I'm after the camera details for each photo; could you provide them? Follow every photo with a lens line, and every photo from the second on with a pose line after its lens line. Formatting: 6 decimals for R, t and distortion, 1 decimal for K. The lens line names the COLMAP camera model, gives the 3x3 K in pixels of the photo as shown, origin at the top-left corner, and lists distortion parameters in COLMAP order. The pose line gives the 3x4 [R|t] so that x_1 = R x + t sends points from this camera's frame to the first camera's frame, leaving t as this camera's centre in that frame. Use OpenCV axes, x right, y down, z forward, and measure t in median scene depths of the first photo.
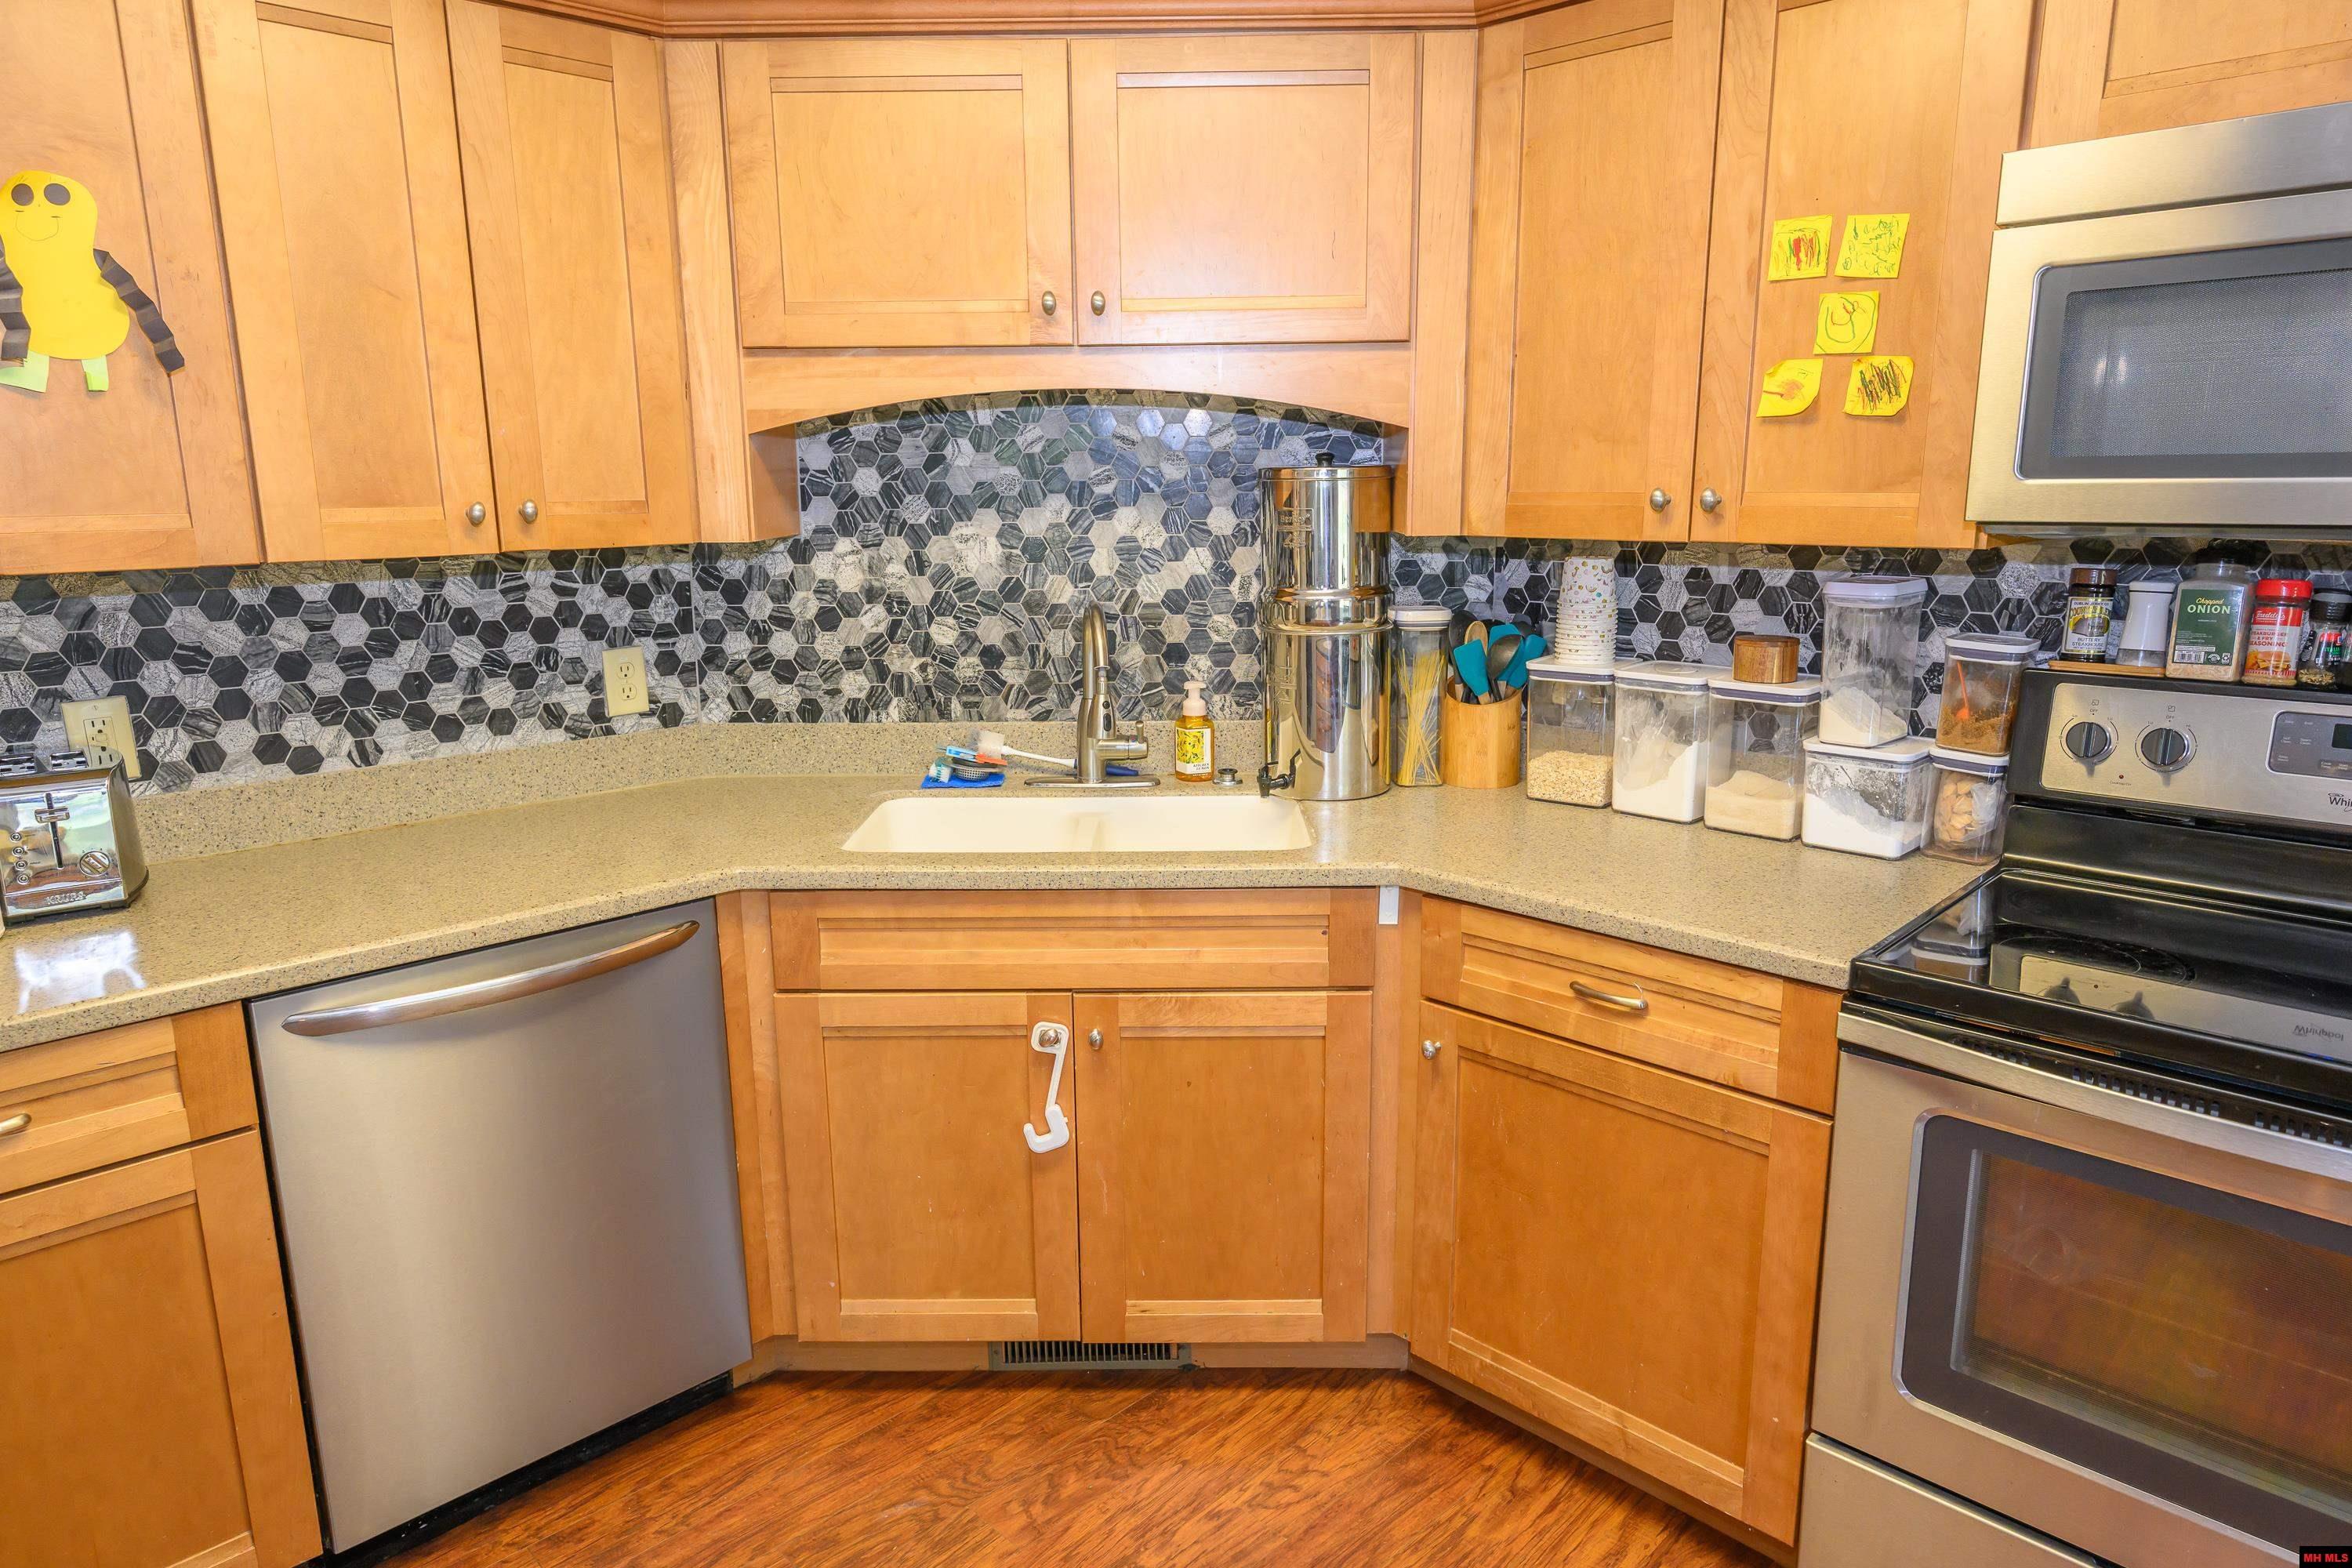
lens RADIAL K [[1444.5, 0, 1176.6], [0, 1444.5, 777.1], [0, 0, 1]] dist [-0.002476, 0.004716]
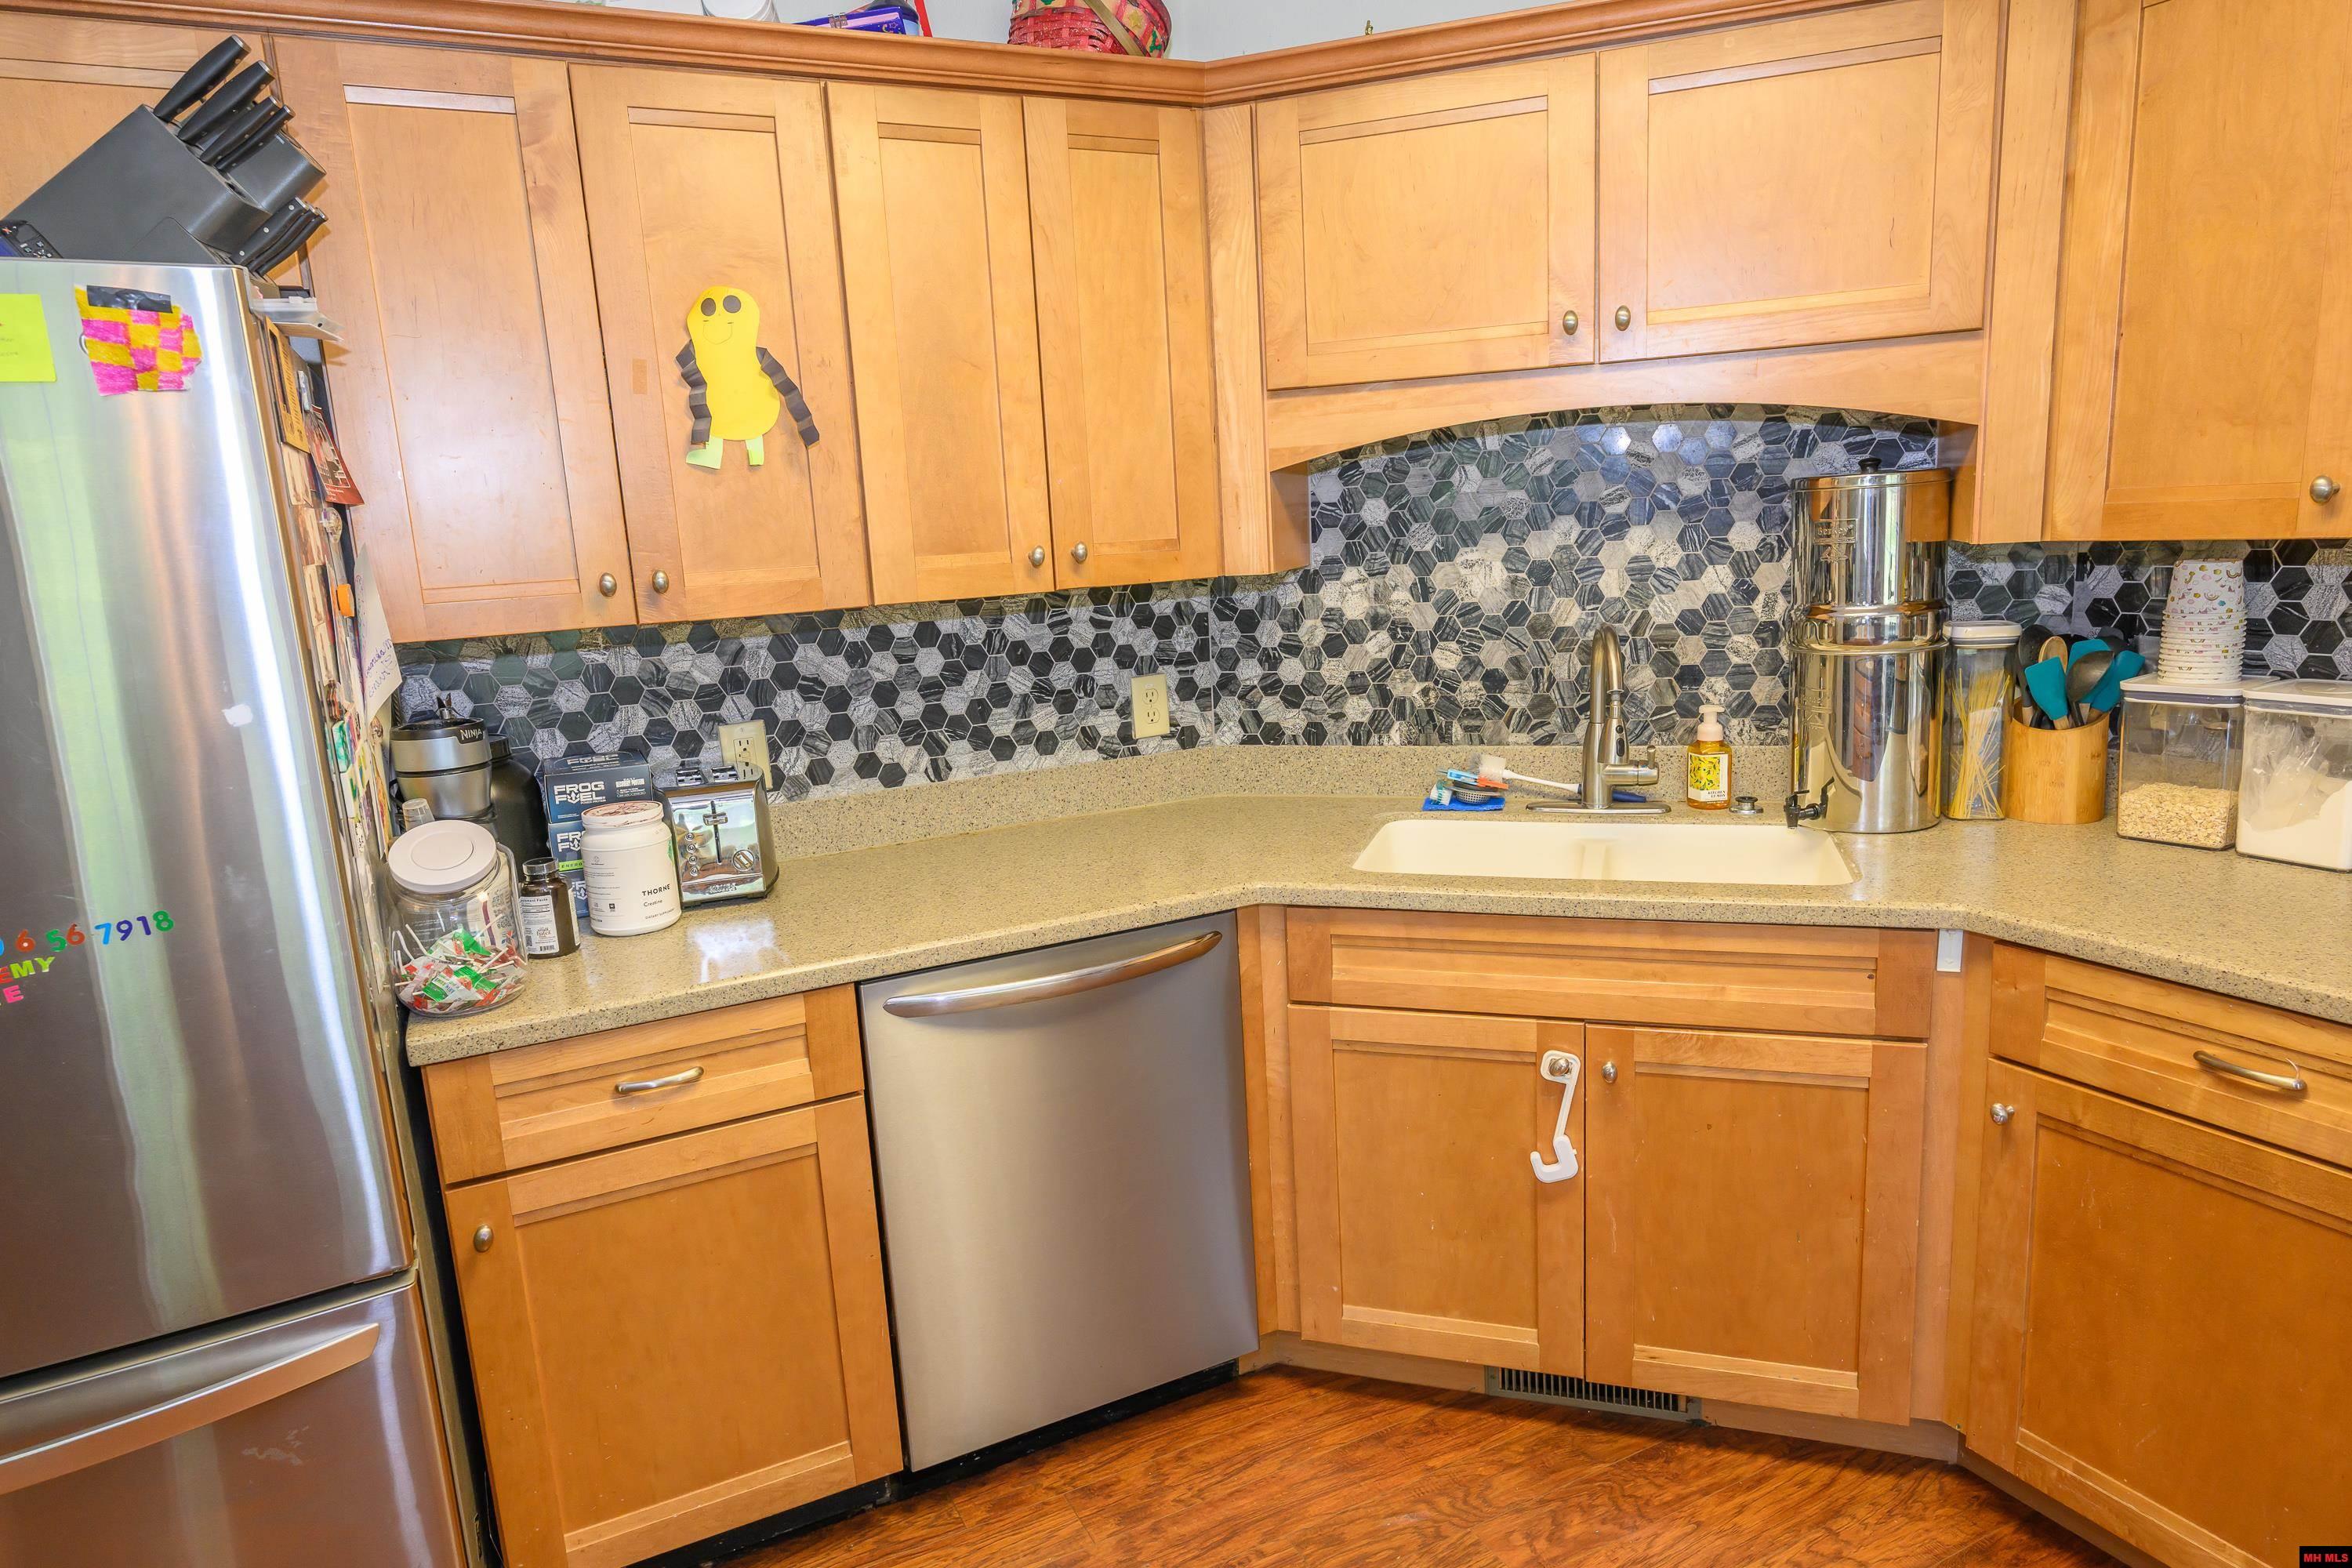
lens RADIAL K [[1404.0, 0, 1170.2], [0, 1404.0, 789.2], [0, 0, 1]] dist [-0.000456, 0.007242]
pose [[0.949517, 0.016237, -0.313296, -0.040944], [-0.017835, 0.999838, -0.002234, -0.002196], [0.313209, 0.007709, 0.949653, 0.004935]]
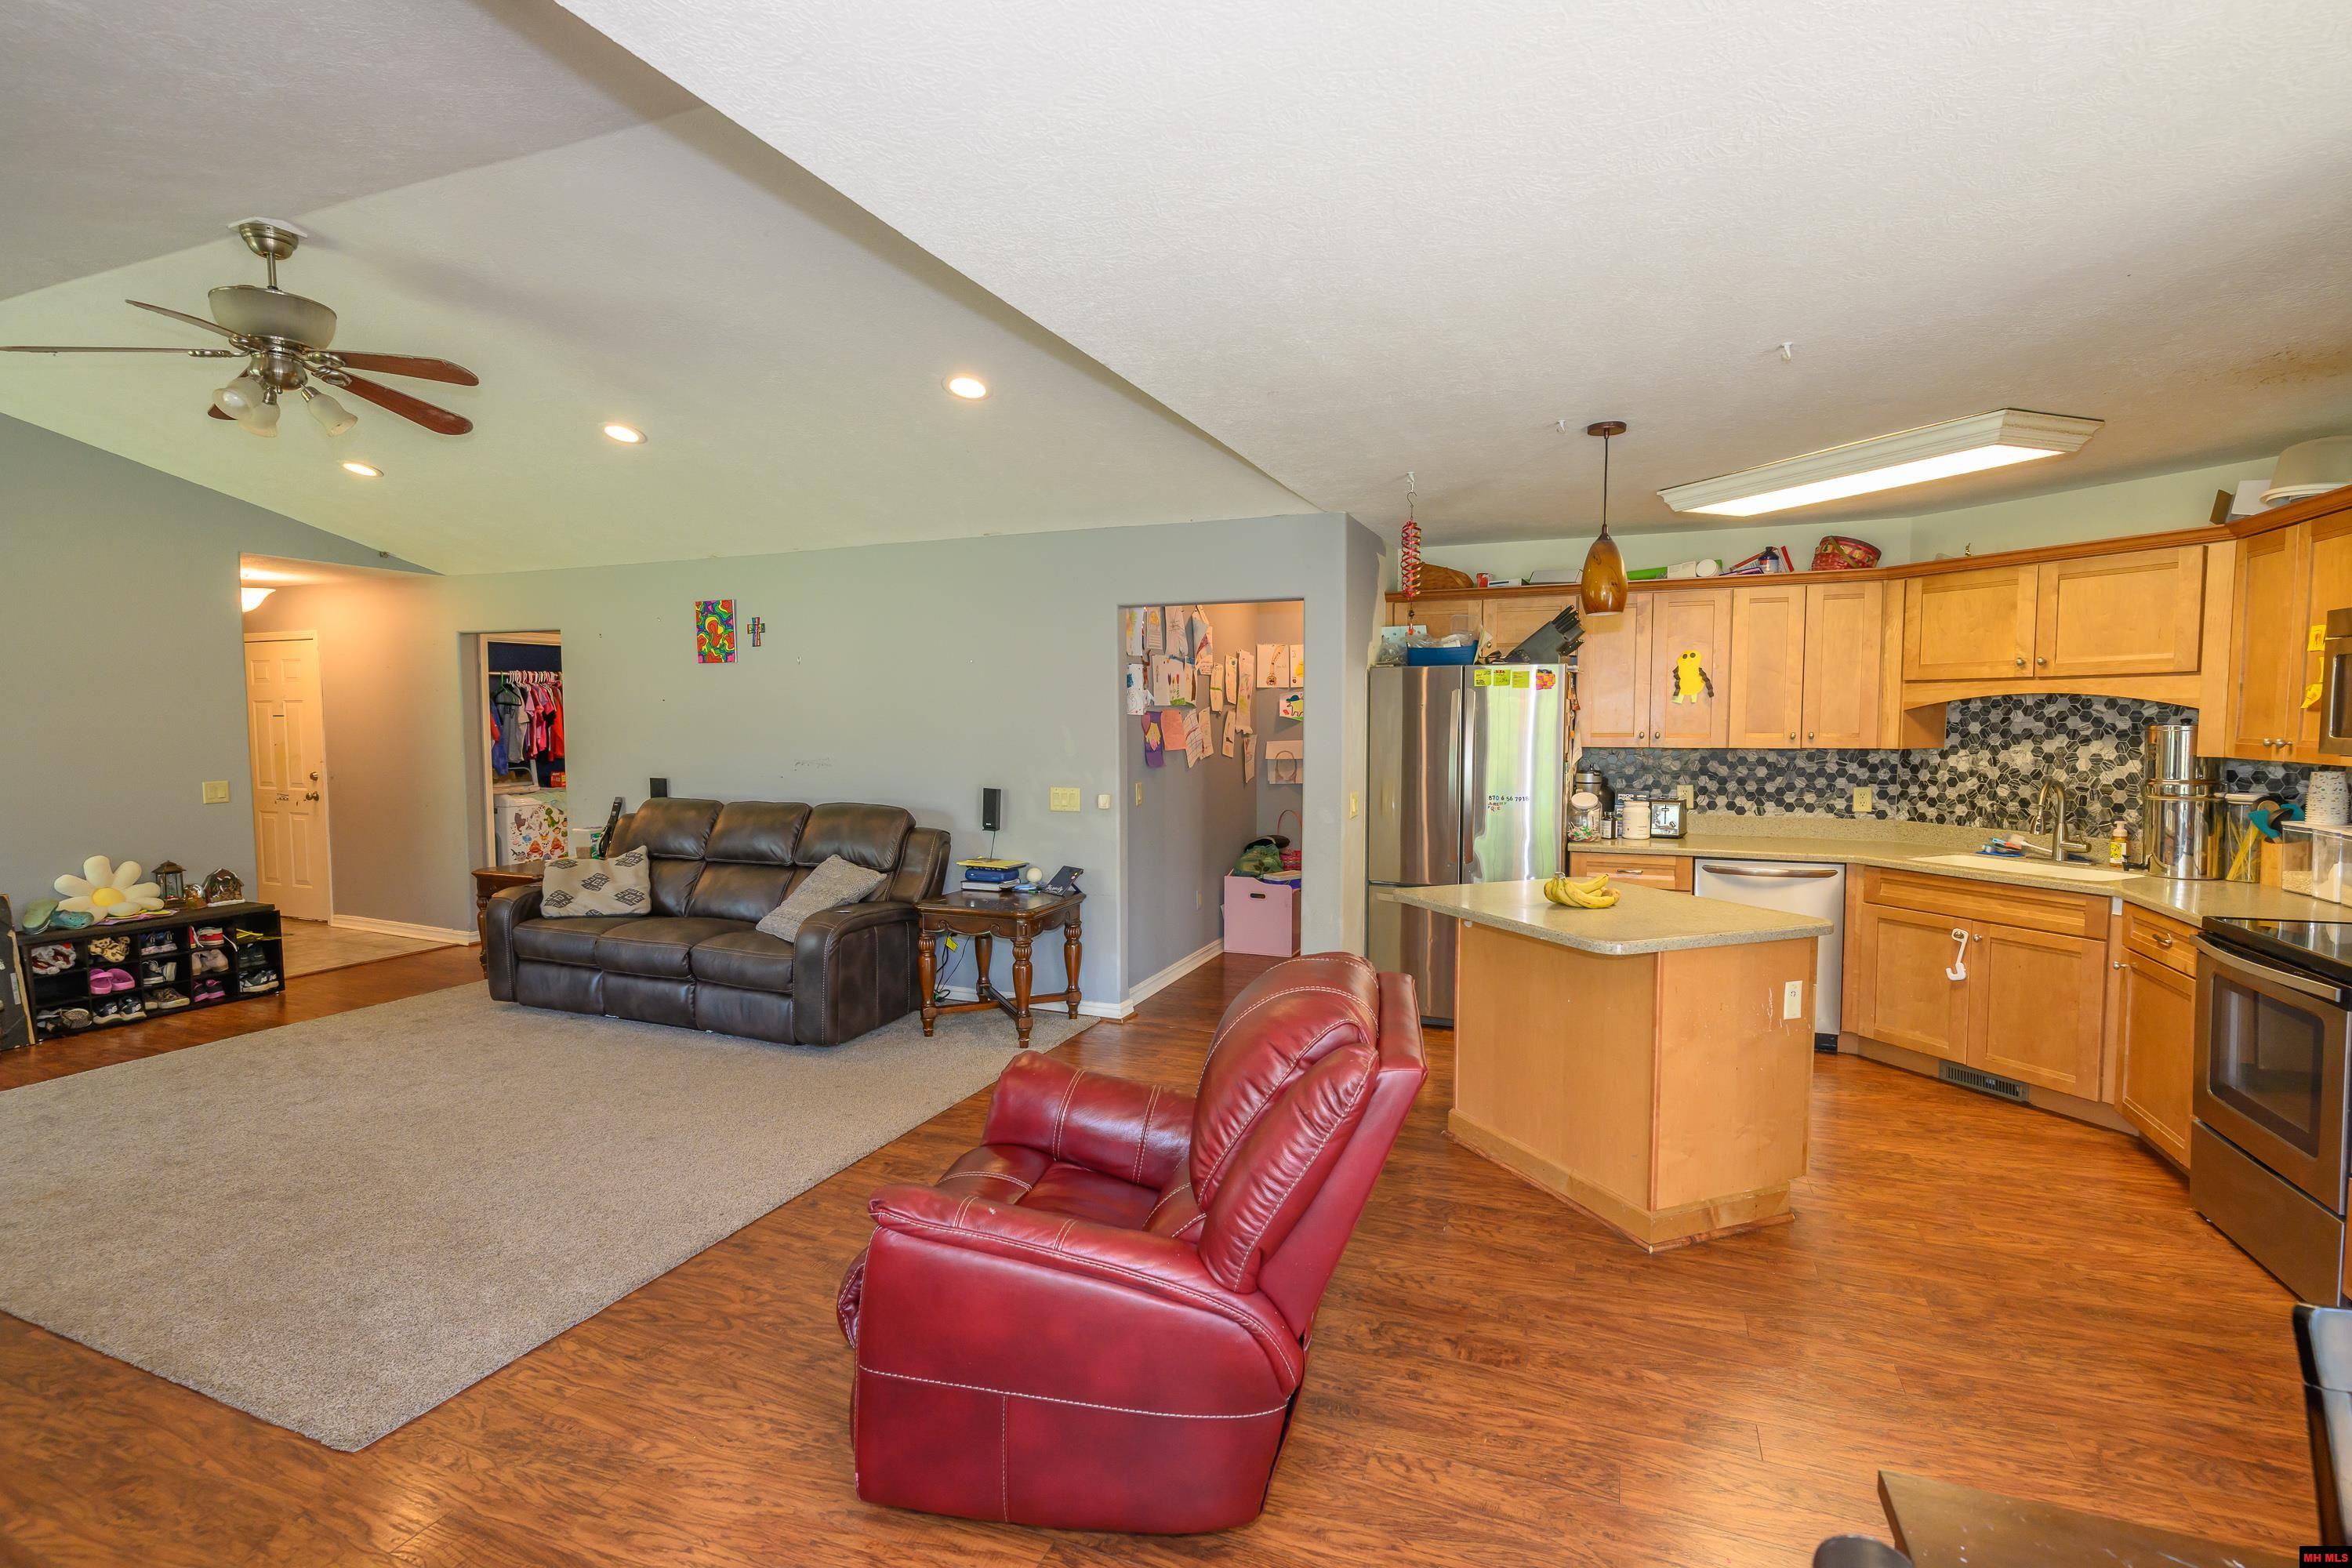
lens RADIAL K [[1115.3, 0, 1157.6], [0, 1115.3, 787.7], [0, 0, 1]] dist [-0.002211, 0.002190]
pose [[0.385303, 0.067708, -0.920303, 1.140548], [-0.189055, 0.981942, -0.006909, 0.195131], [0.903216, 0.176650, 0.391146, -1.111938]]
